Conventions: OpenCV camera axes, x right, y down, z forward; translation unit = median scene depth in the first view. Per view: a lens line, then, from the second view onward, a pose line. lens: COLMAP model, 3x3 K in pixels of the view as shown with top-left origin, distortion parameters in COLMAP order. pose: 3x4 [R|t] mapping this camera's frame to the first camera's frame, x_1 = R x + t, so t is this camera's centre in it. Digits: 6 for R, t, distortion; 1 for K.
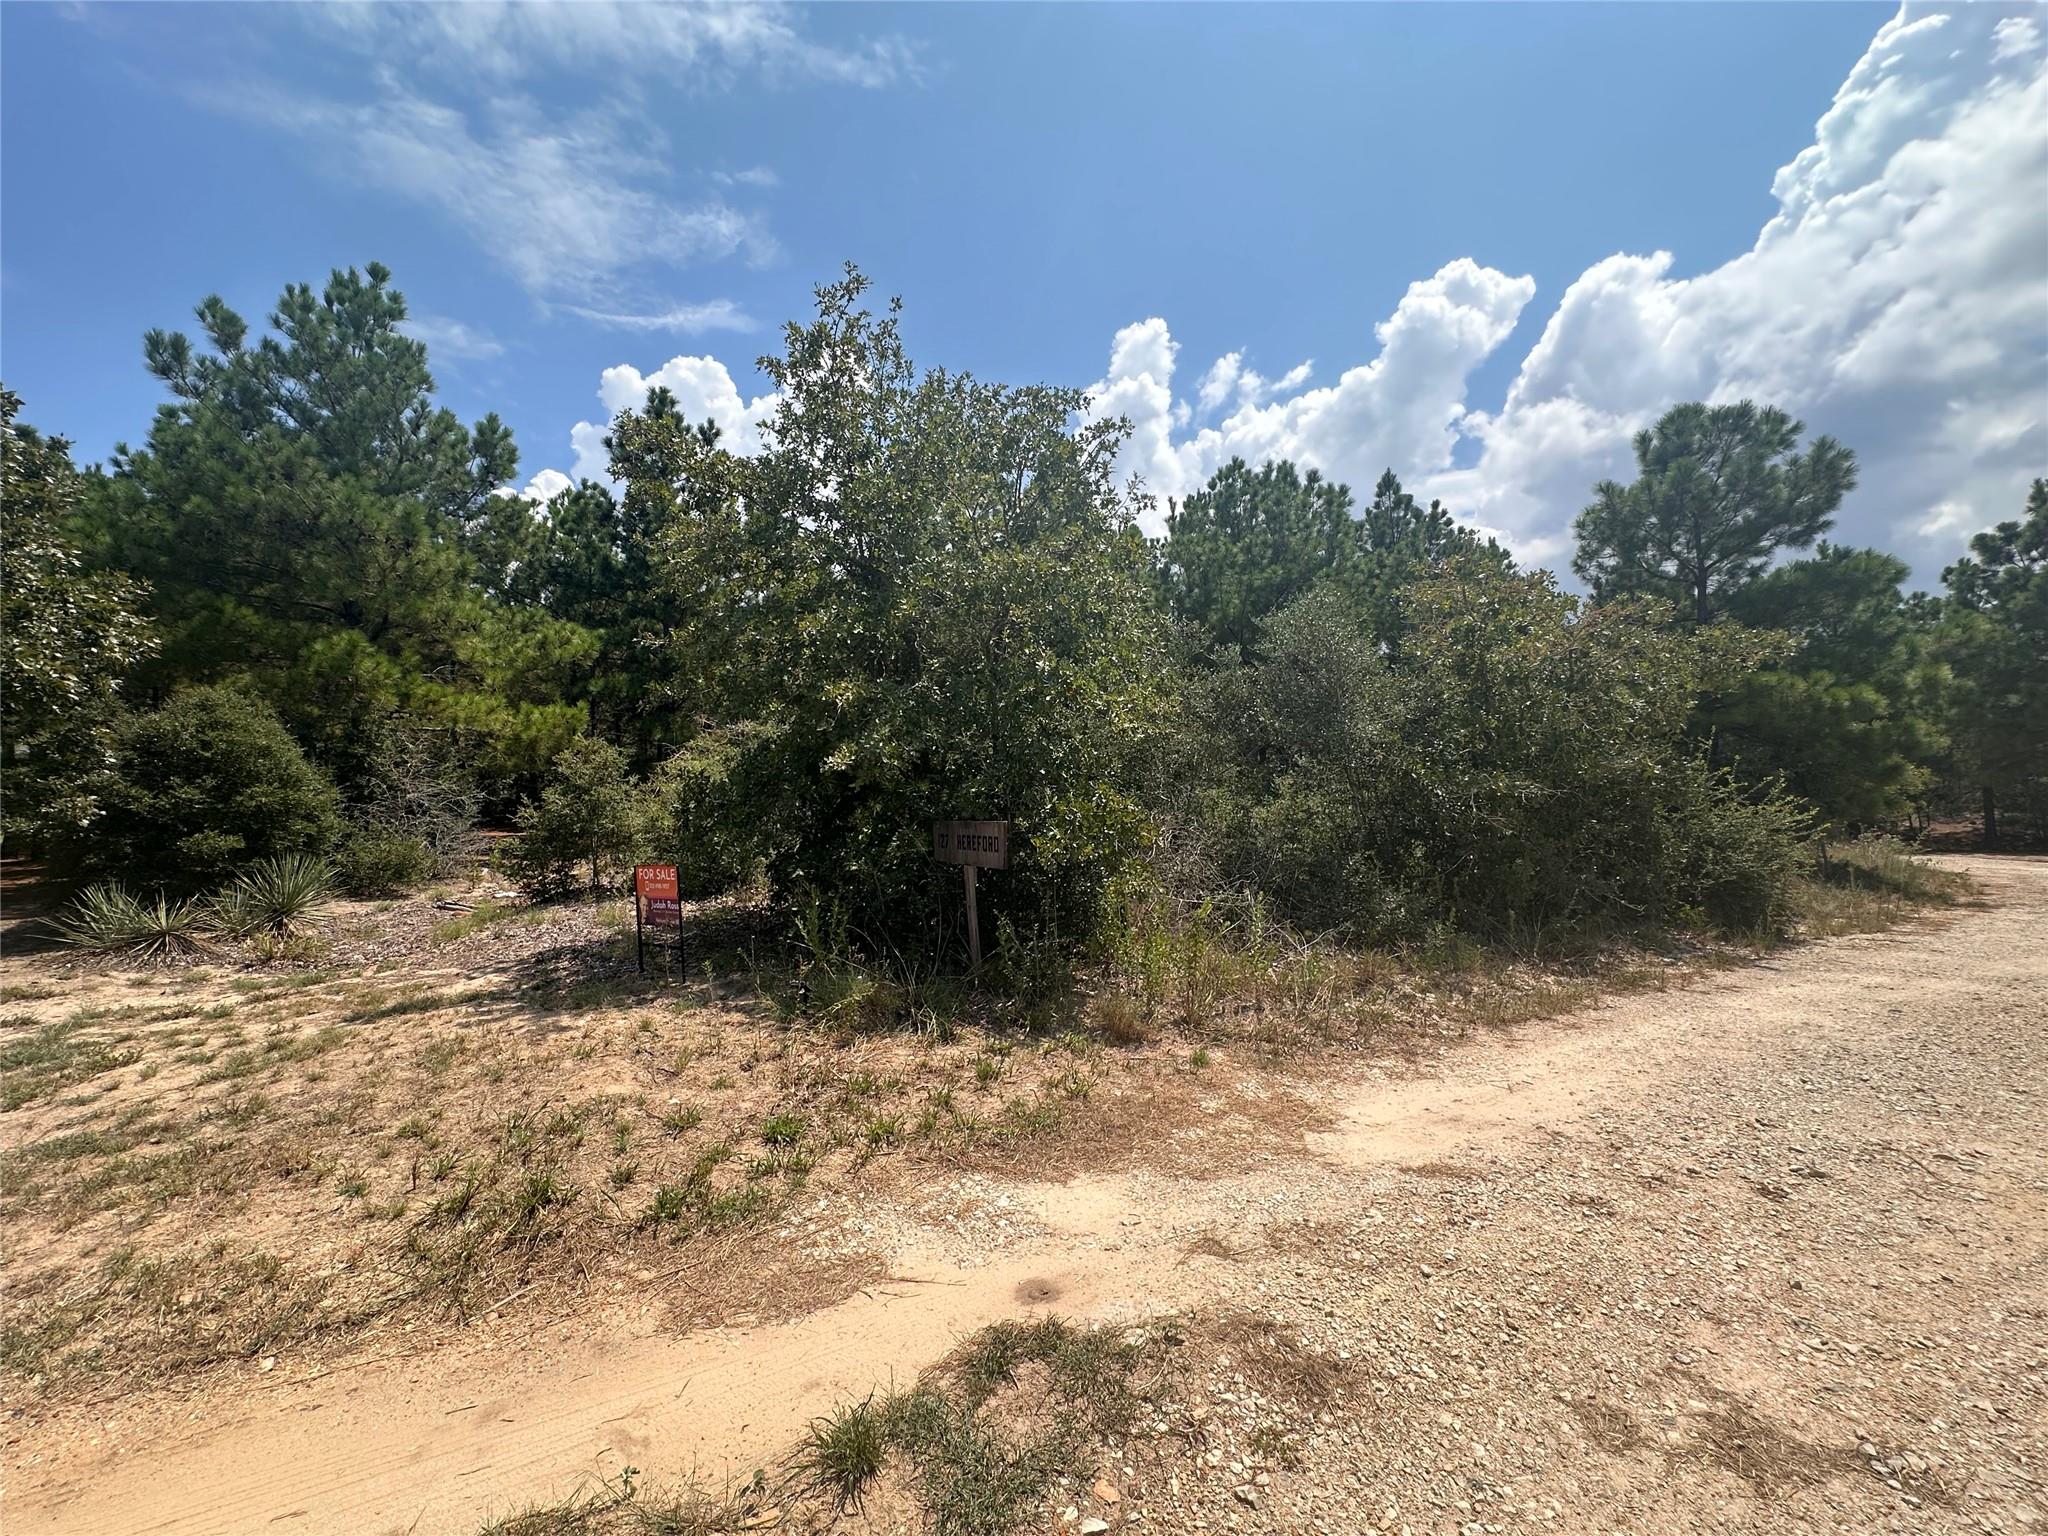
lens RADIAL K [[814.4, 0, 1020.0], [0, 814.4, 757.8], [0, 0, 1]] dist [-0.002371, 0.000372]
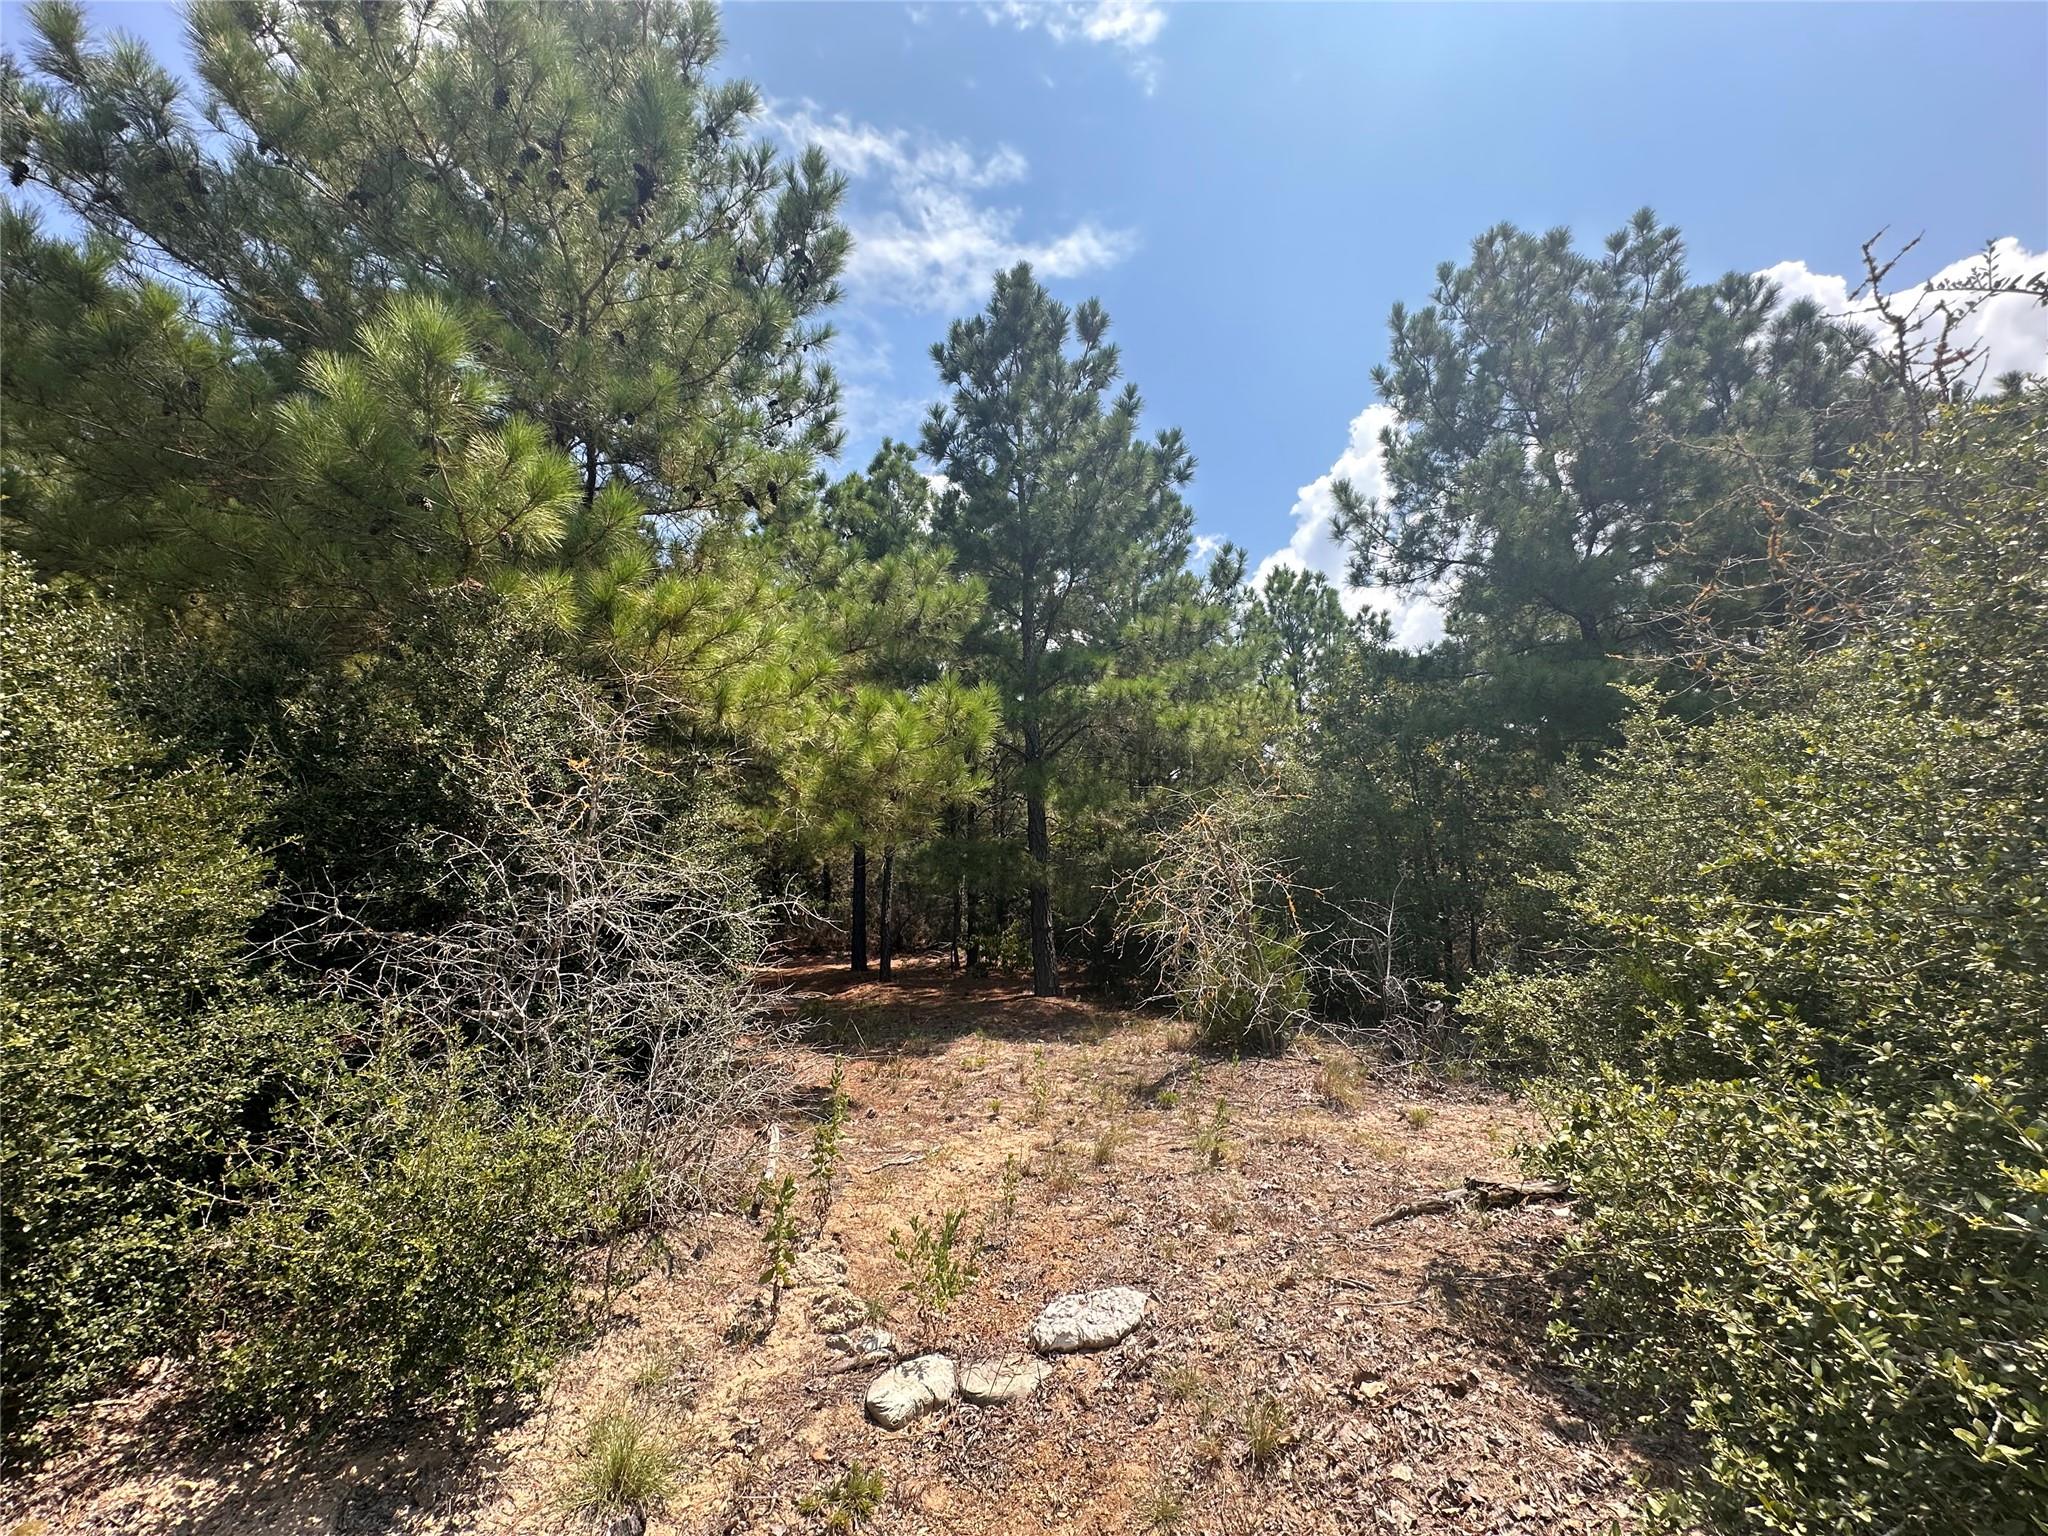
lens RADIAL K [[811.1, 0, 1022.5], [0, 811.1, 760.1], [0, 0, 1]] dist [0.000360, 0.000174]
pose [[0.977679, -0.022934, -0.208850, -0.439454], [-0.007001, 0.989916, -0.141480, 0.029009], [0.209989, 0.139784, 0.967659, 0.614373]]
